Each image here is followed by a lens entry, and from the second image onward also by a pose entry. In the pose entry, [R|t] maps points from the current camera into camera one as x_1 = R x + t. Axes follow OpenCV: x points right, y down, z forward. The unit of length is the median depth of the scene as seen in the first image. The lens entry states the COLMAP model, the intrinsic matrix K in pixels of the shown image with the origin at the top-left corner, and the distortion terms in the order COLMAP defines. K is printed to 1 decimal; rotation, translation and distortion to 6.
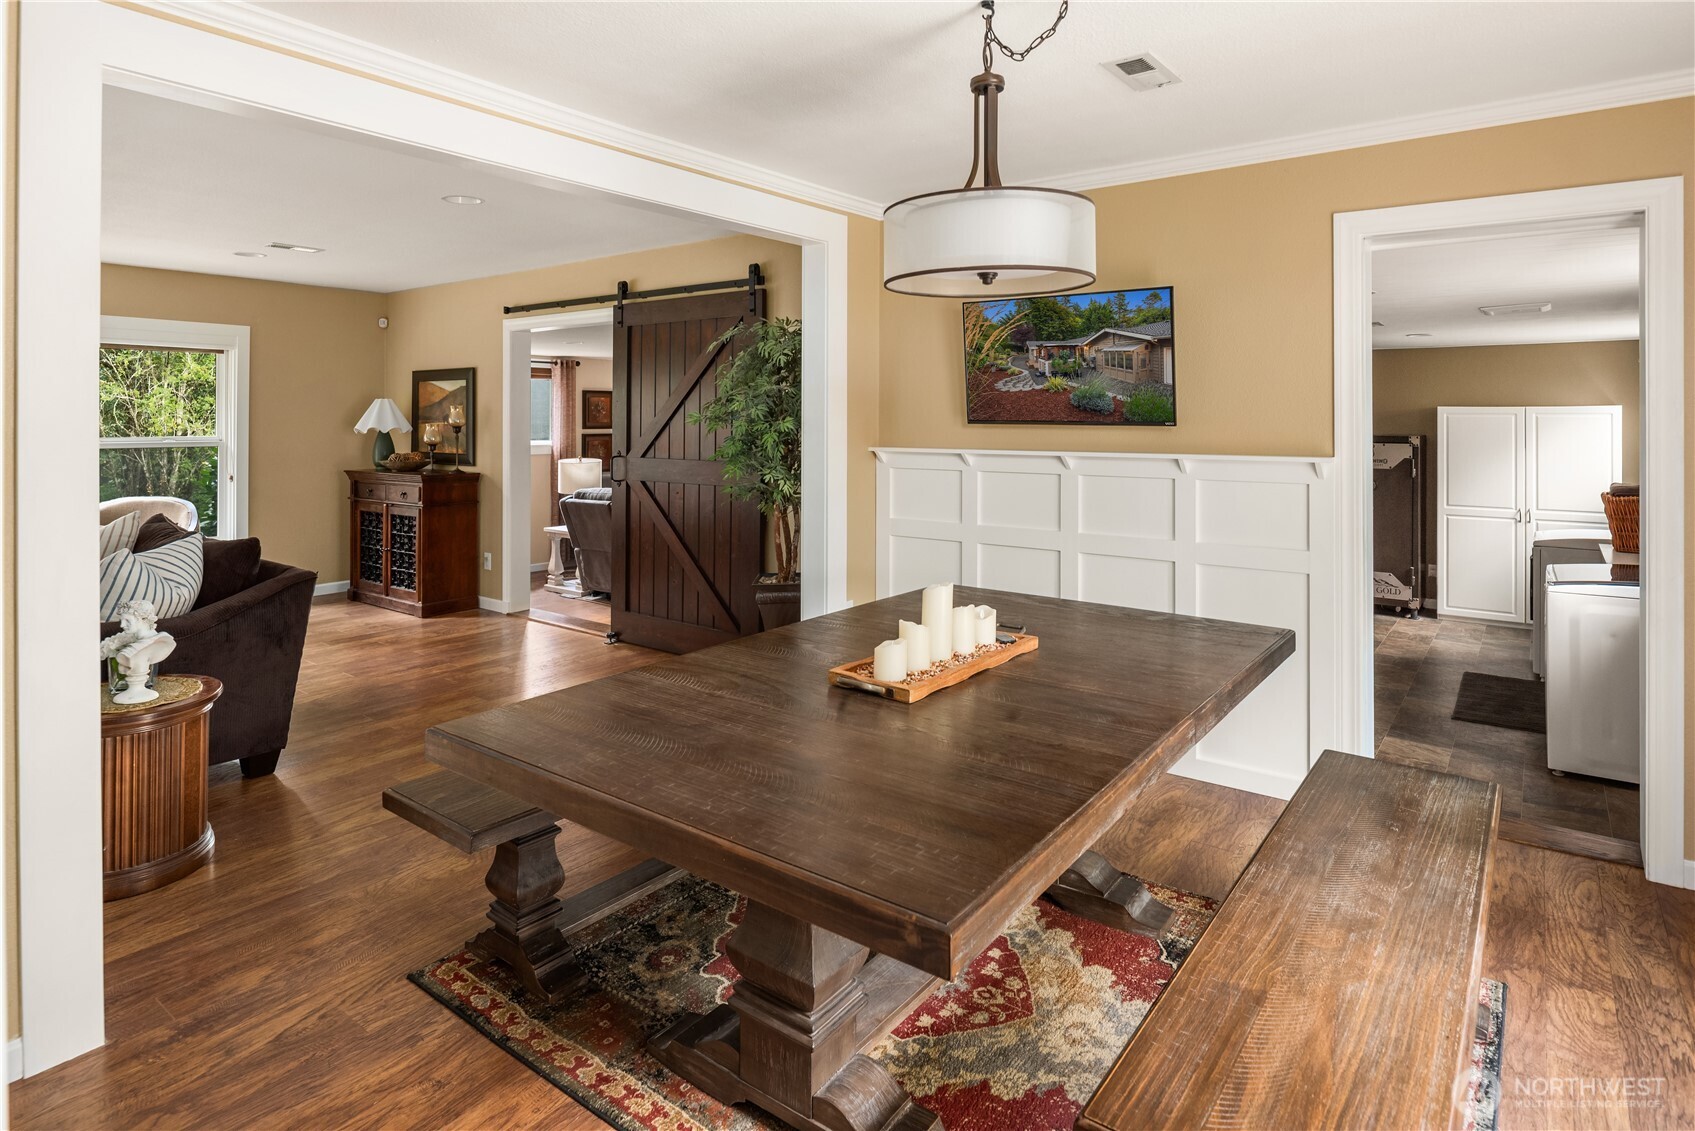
lens RADIAL K [[926.6, 0, 827.3], [0, 926.6, 384.8], [0, 0, 1]] dist [-0.003006, -0.003556]
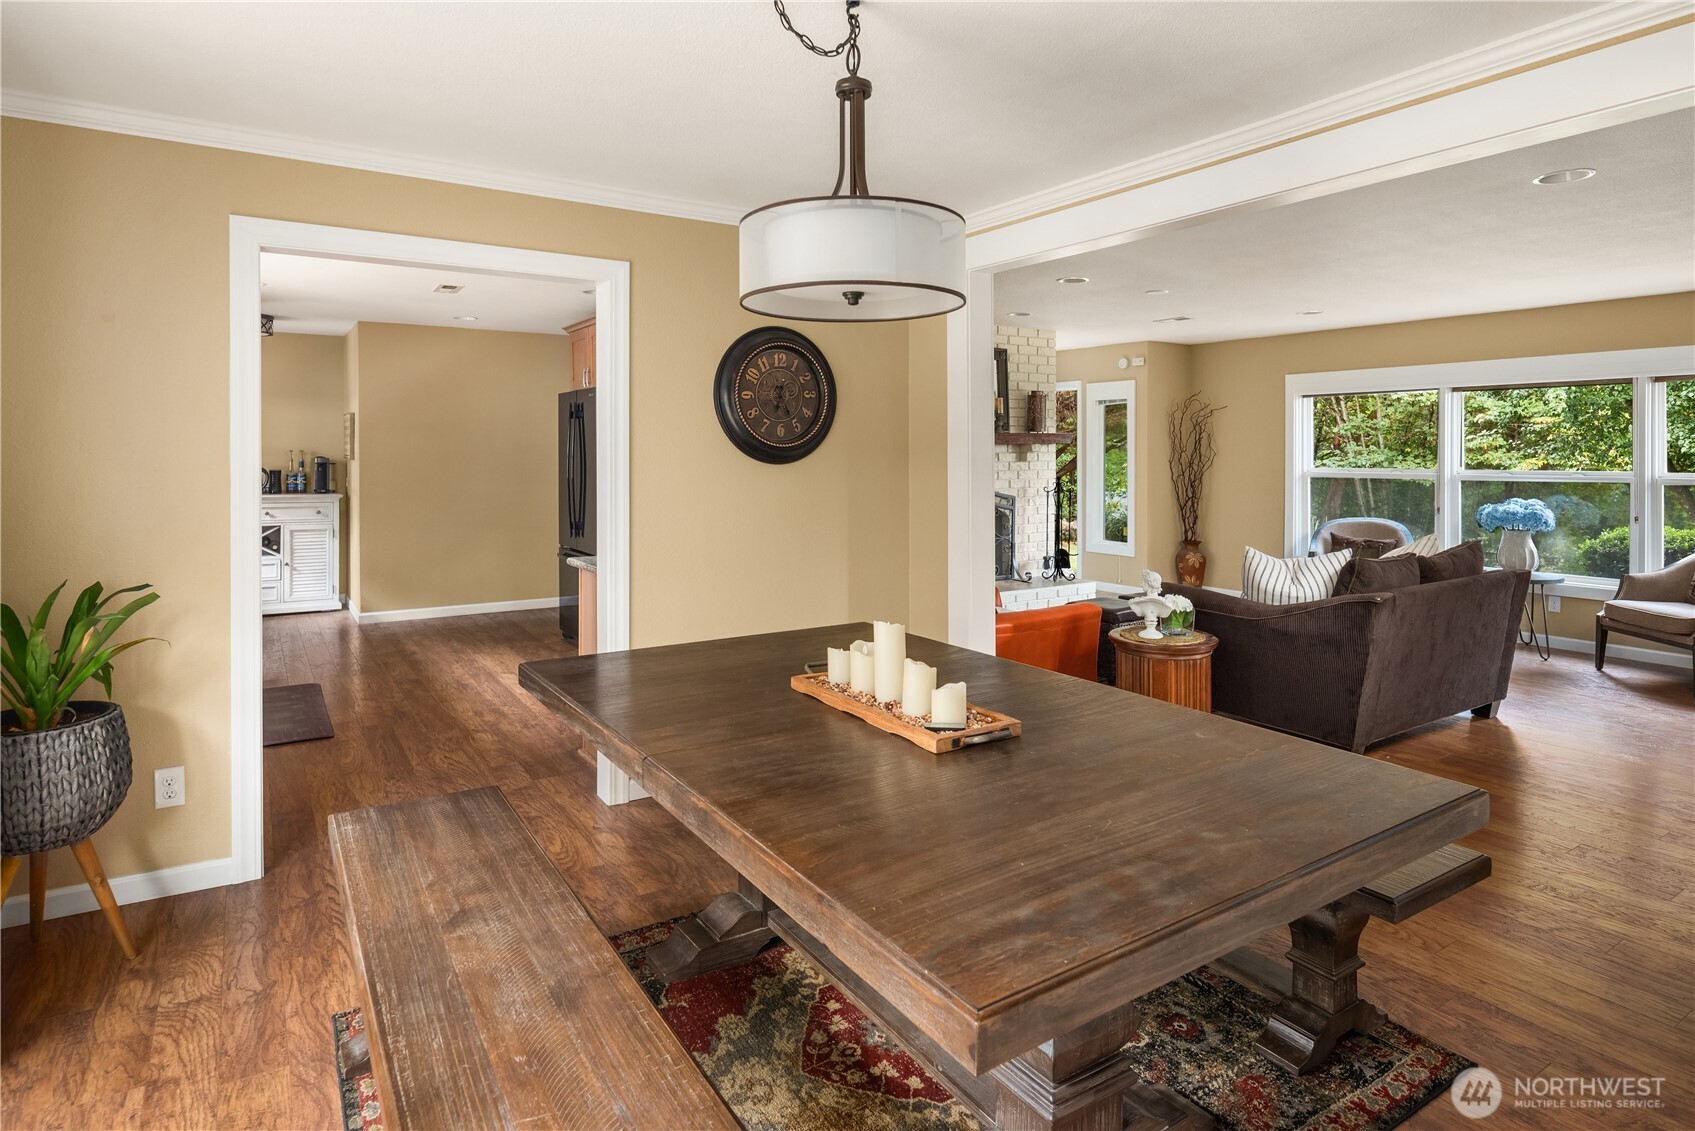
lens RADIAL K [[926.6, 0, 845.6], [0, 926.6, 460.3], [0, 0, 1]] dist [-0.003006, -0.003556]
pose [[-0.336190, 0.009589, -0.941745, 1.139532], [0.030290, 0.999541, -0.000636, 0.058227], [0.941307, -0.028740, -0.336326, 1.434036]]
